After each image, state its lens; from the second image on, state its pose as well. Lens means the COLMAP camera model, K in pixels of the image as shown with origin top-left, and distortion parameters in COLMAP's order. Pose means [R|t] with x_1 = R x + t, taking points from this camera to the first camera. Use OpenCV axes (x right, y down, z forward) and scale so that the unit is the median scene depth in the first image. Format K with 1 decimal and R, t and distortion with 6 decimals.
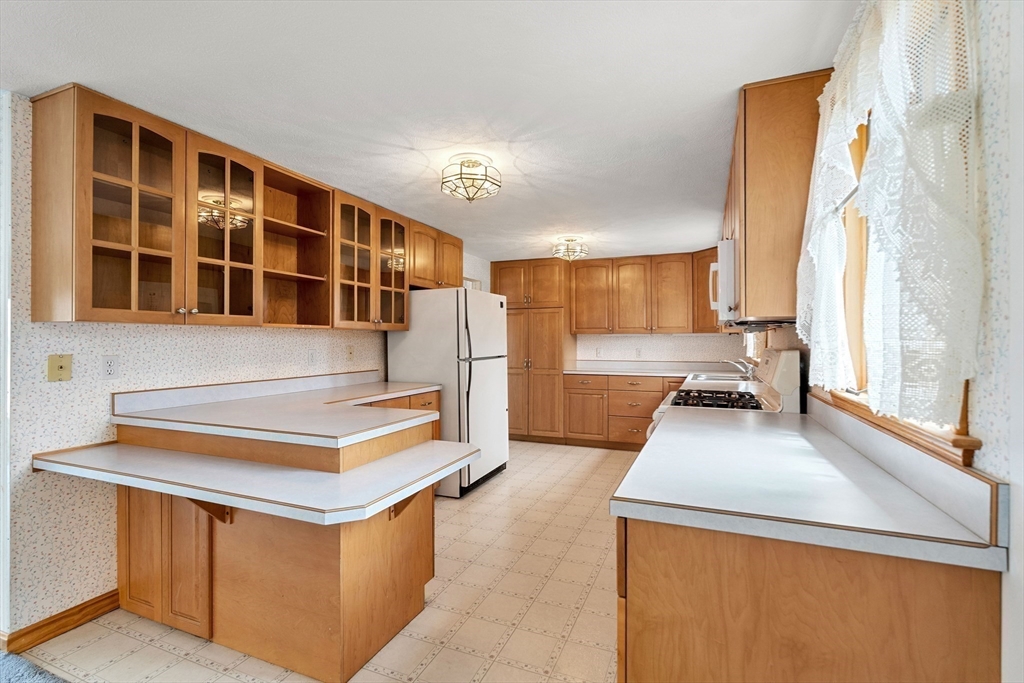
lens RADIAL K [[469.5, 0, 511.3], [0, 469.5, 340.6], [0, 0, 1]] dist [-0.001908, -0.000117]
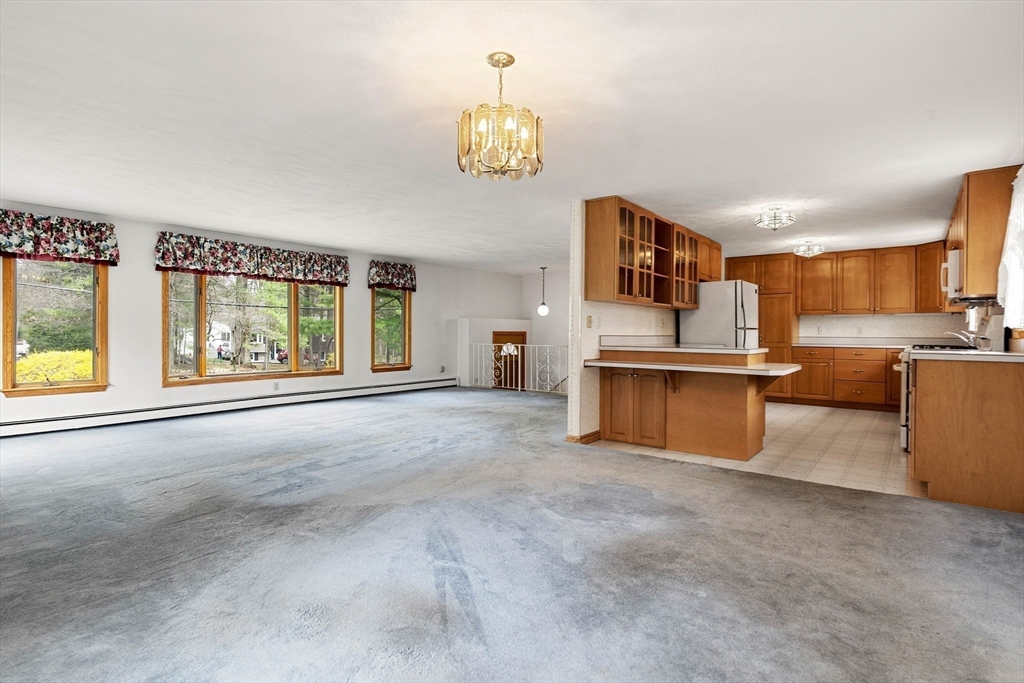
lens RADIAL K [[504.4, 0, 512.4], [0, 504.4, 338.8], [0, 0, 1]] dist [-0.001986, -0.000531]
pose [[0.962116, 0.010844, -0.272423, -0.349308], [-0.007727, 0.999892, 0.012512, 0.057797], [0.272529, -0.009933, 0.962096, -0.717025]]
